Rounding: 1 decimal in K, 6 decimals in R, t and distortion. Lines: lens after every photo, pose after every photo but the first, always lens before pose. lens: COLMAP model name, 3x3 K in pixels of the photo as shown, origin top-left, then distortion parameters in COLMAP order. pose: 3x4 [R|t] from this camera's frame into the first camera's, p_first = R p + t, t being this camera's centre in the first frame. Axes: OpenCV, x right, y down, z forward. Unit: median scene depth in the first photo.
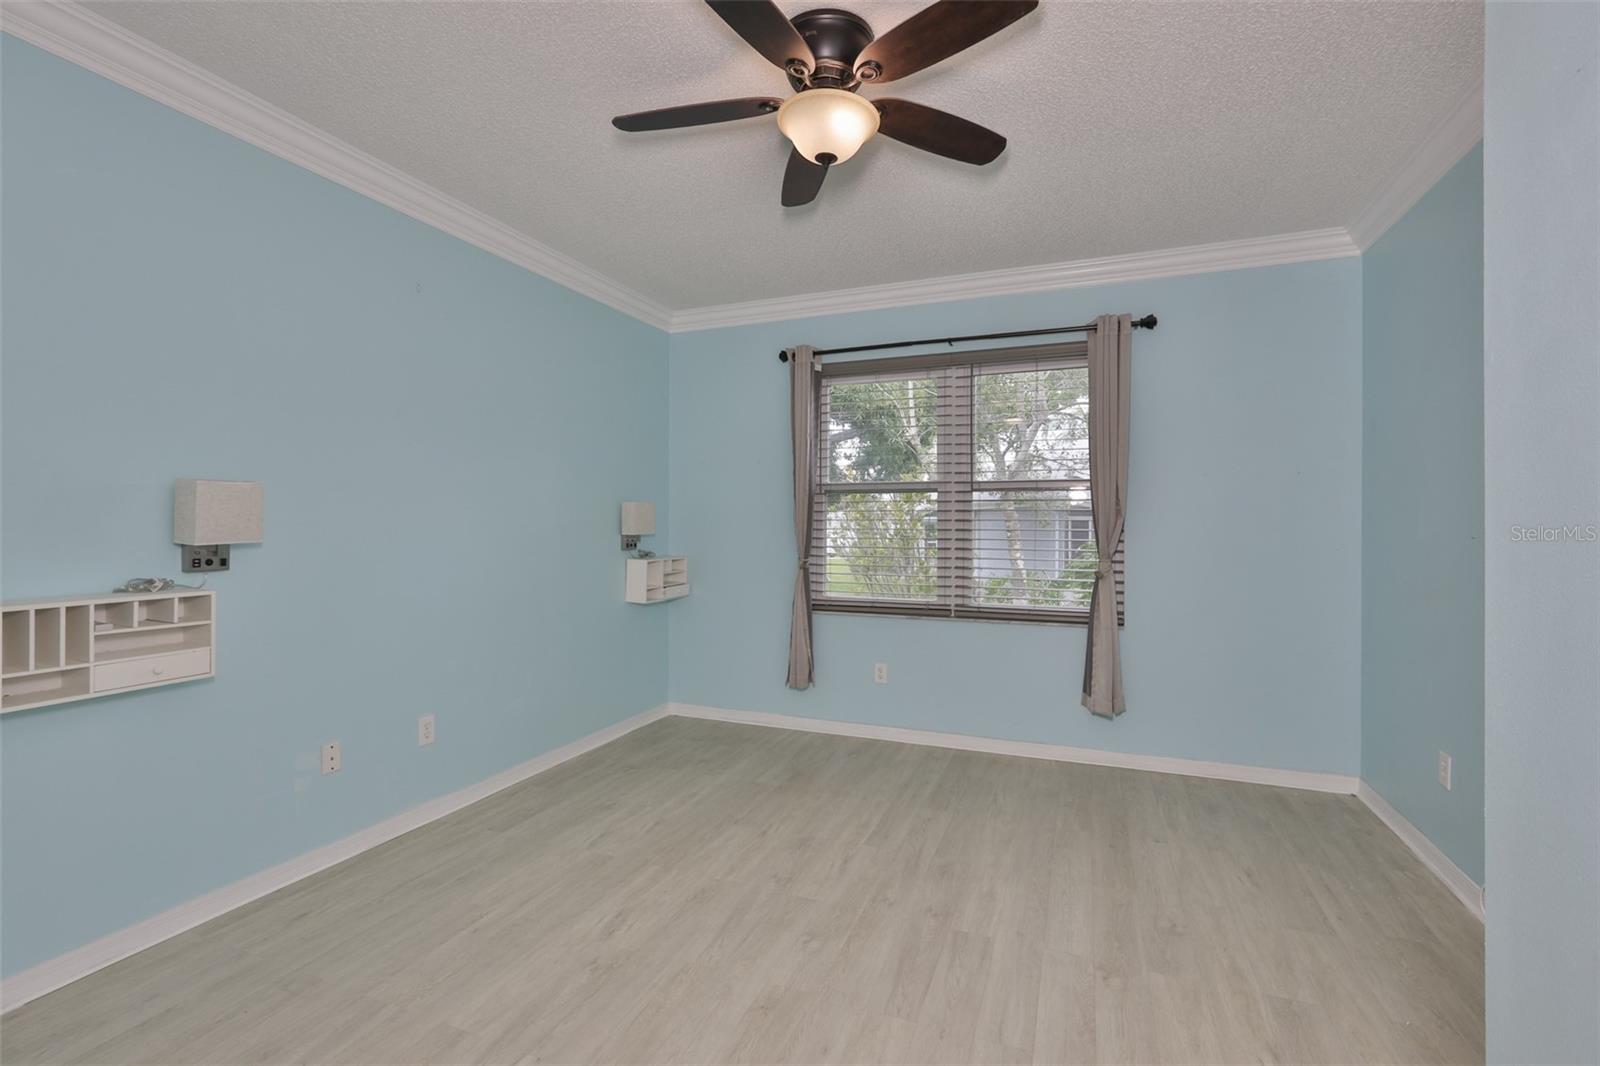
lens RADIAL K [[700.3, 0, 793.6], [0, 700.3, 525.4], [0, 0, 1]] dist [0.001016, -0.001120]
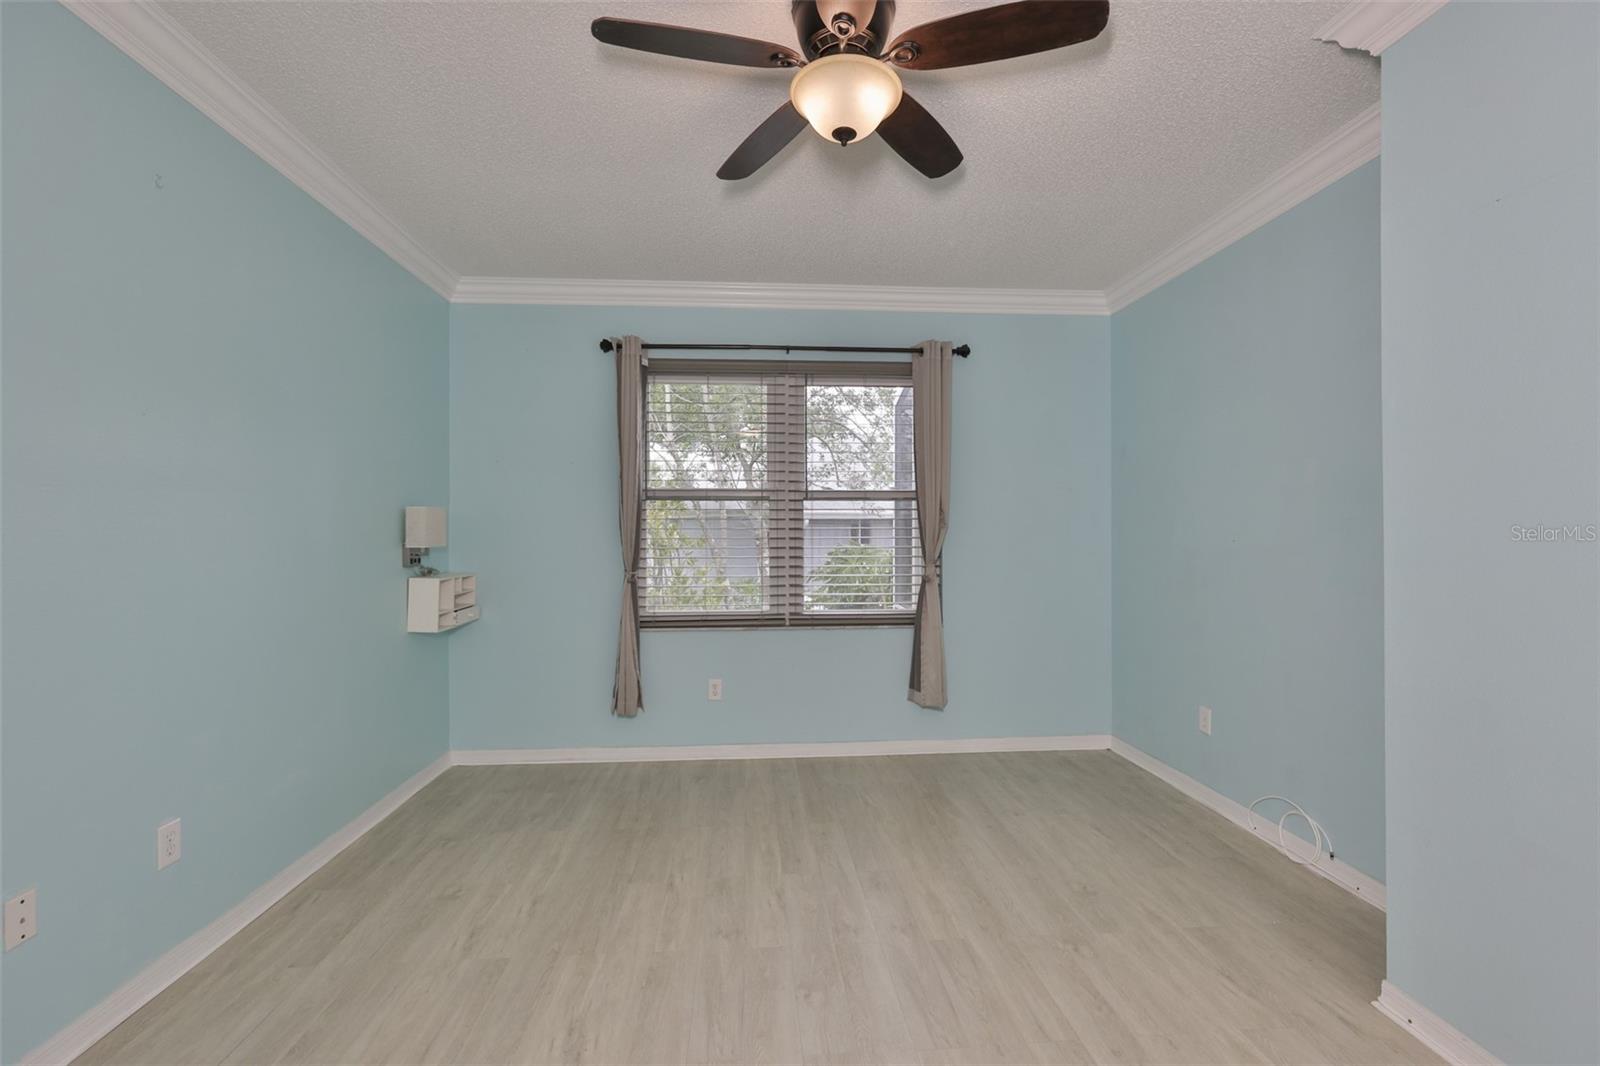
lens RADIAL K [[700.3, 0, 787.1], [0, 700.3, 531.4], [0, 0, 1]] dist [0.001016, -0.001120]
pose [[0.901836, -0.004076, 0.432058, -0.234774], [0.005392, 0.999984, -0.001821, -0.001835], [-0.432044, 0.003971, 0.901844, 0.116286]]
